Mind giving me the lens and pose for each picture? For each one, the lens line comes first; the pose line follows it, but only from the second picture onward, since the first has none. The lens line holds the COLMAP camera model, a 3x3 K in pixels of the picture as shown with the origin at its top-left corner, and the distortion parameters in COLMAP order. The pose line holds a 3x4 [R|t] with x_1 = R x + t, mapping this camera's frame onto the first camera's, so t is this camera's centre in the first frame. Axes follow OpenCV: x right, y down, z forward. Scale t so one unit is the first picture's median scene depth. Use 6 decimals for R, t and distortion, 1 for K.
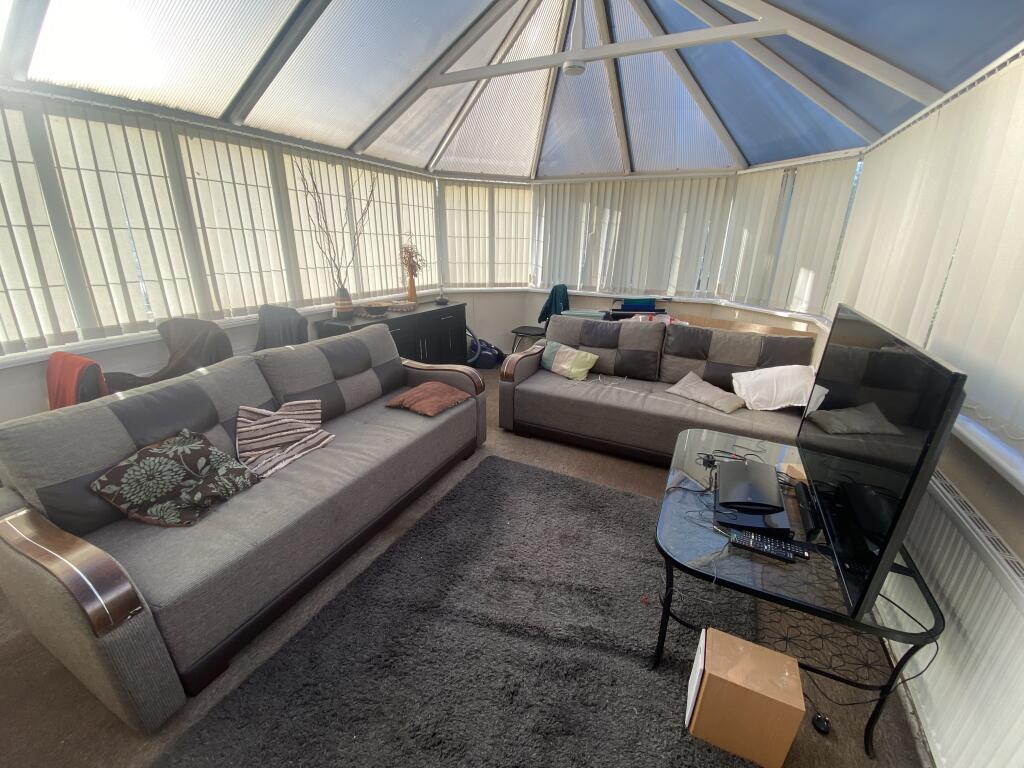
lens RADIAL K [[423.6, 0, 512.0], [0, 423.6, 384.0], [0, 0, 1]] dist [-0.000944, -0.000127]
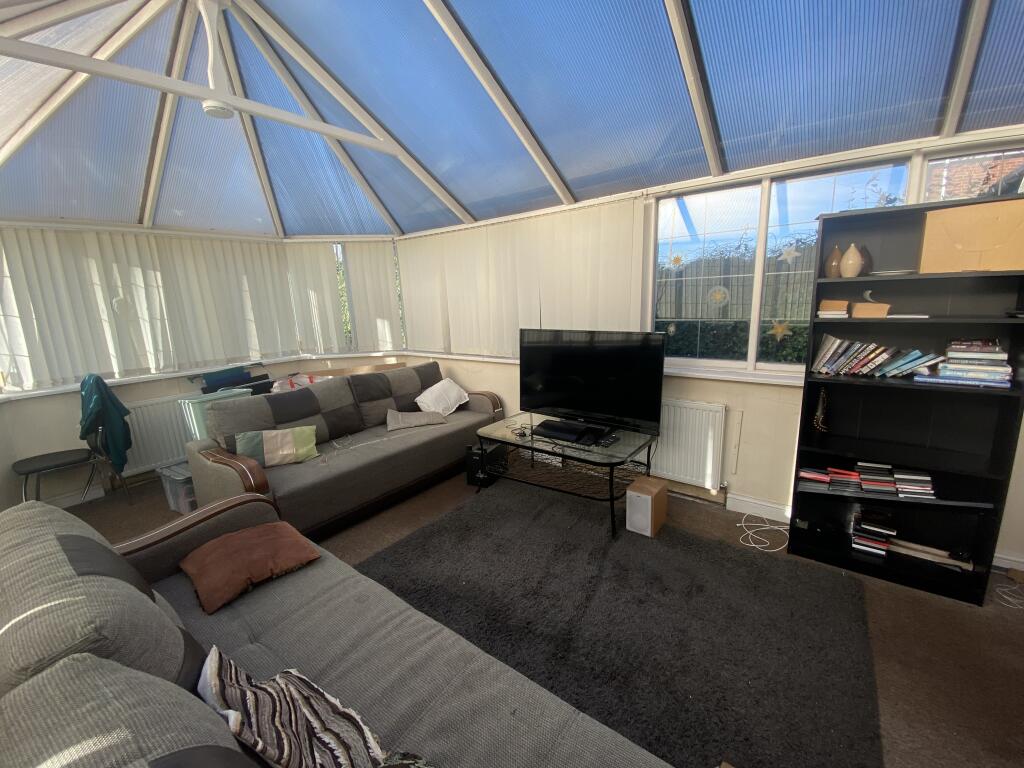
lens RADIAL K [[402.3, 0, 509.3], [0, 402.3, 394.9], [0, 0, 1]] dist [-0.000645, -0.000170]
pose [[0.213393, -0.254076, 0.943350, -0.499260], [0.343634, 0.923409, 0.170973, -0.128405], [-0.914538, 0.287682, 0.284358, 0.335605]]
